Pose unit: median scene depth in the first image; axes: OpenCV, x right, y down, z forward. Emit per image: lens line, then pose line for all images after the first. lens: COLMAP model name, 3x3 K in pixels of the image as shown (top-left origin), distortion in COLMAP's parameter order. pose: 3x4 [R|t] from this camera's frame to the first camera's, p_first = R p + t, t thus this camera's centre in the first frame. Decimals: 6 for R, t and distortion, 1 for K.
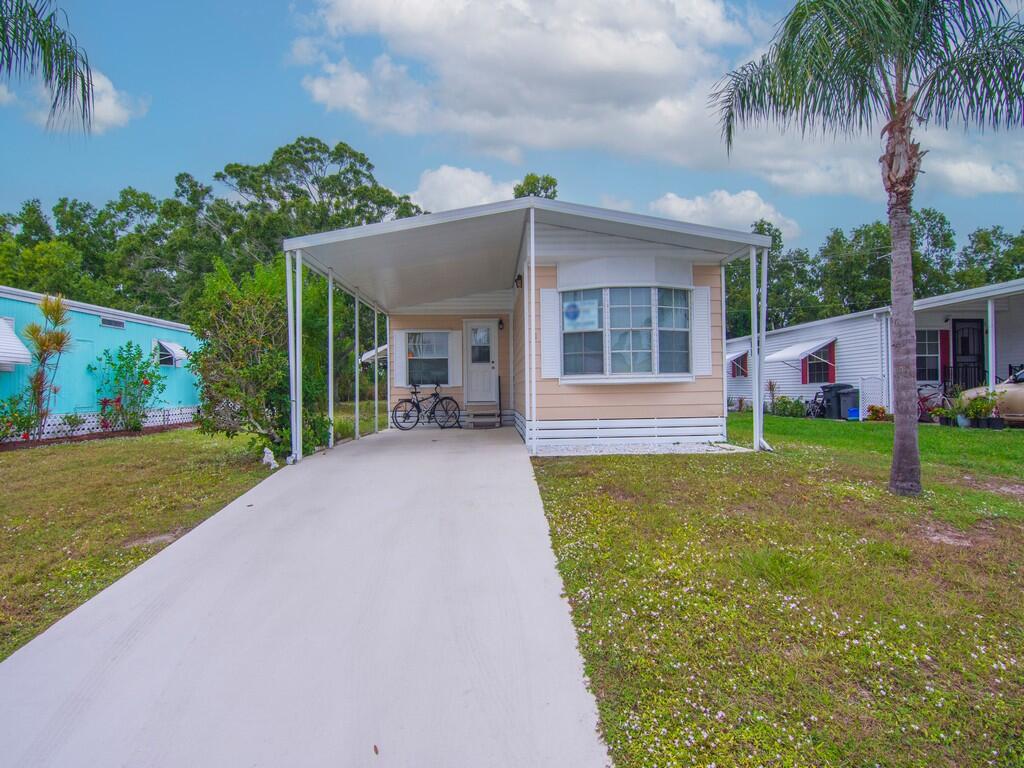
lens RADIAL K [[482.0, 0, 512.0], [0, 482.0, 384.0], [0, 0, 1]] dist [-0.000369, 0.000063]
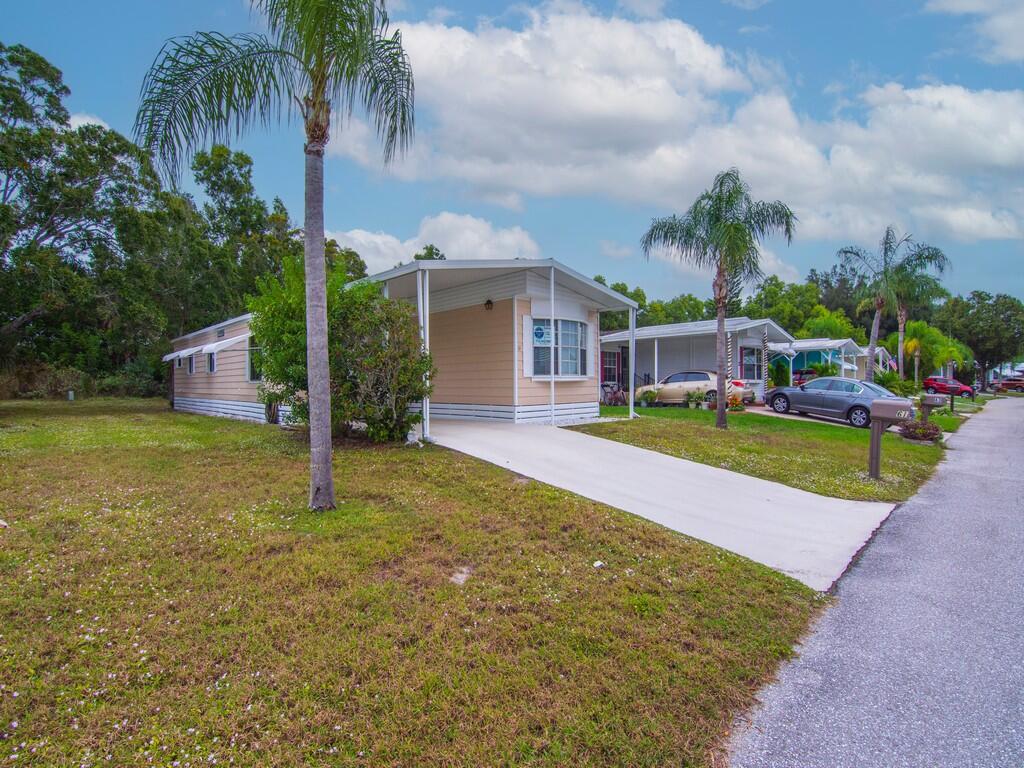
lens RADIAL K [[482.0, 0, 512.0], [0, 482.0, 384.0], [0, 0, 1]] dist [-0.000369, 0.000063]
pose [[0.742879, 0.005418, 0.669403, -0.933784], [-0.004824, 0.999985, -0.002741, 0.011737], [-0.669408, -0.001193, 0.742894, -0.046762]]
